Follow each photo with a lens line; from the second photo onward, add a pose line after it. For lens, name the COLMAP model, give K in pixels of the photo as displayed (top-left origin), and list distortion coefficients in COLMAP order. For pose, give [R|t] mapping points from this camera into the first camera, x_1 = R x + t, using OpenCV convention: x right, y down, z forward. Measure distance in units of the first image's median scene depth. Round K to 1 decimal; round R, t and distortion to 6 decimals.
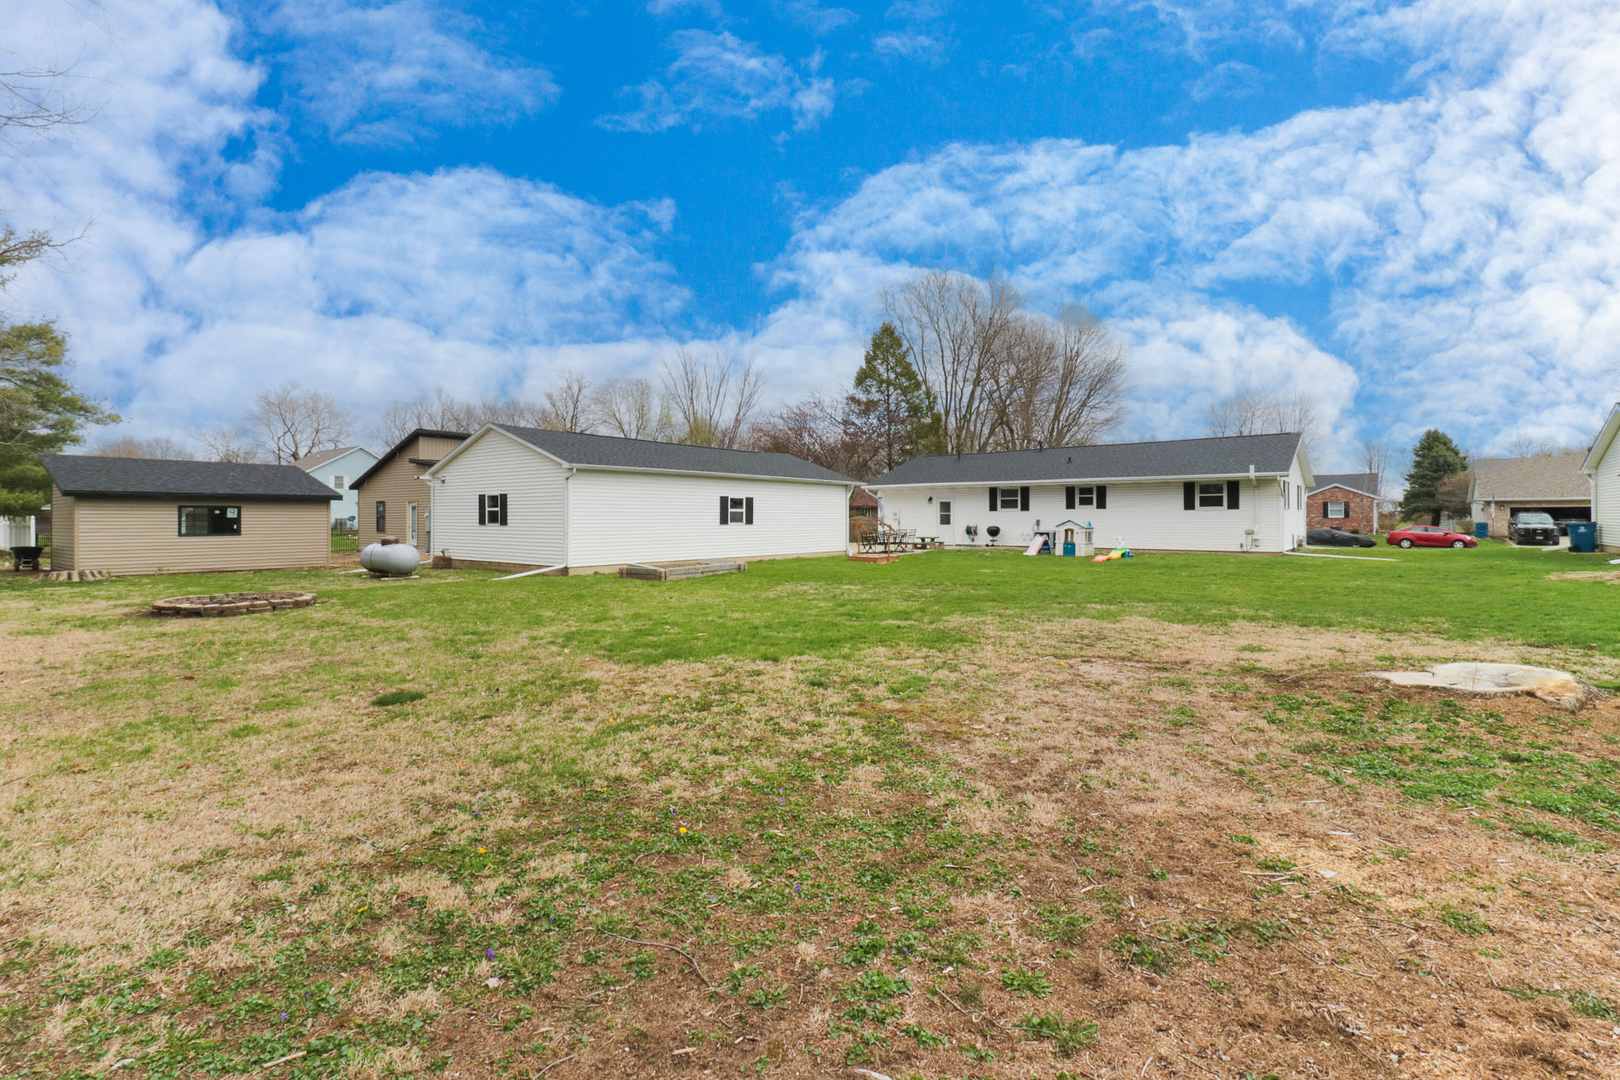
lens RADIAL K [[748.9, 0, 819.5], [0, 748.9, 536.3], [0, 0, 1]] dist [0.004854, 0.000048]
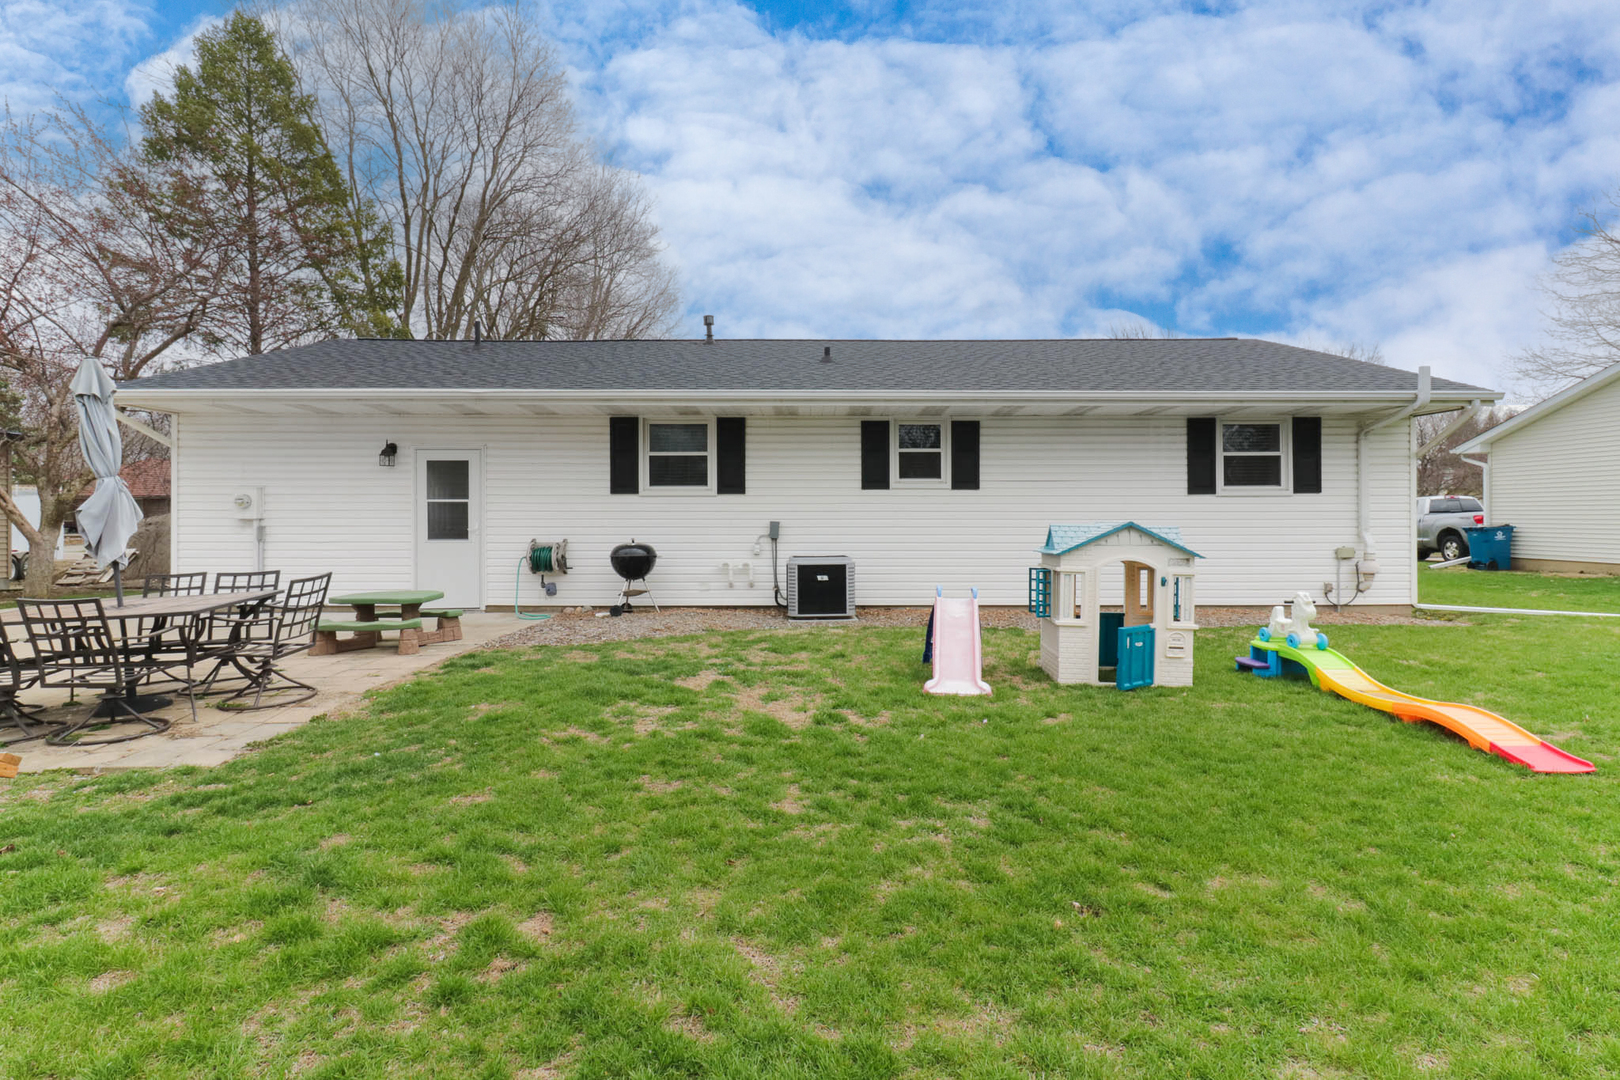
lens RADIAL K [[812.7, 0, 811.0], [0, 812.7, 522.6], [0, 0, 1]] dist [-0.000706, -0.000336]
pose [[0.793327, -0.001895, 0.608793, 0.093220], [0.015510, 0.999733, -0.017100, -0.015602], [-0.608599, 0.023008, 0.793145, 0.706918]]
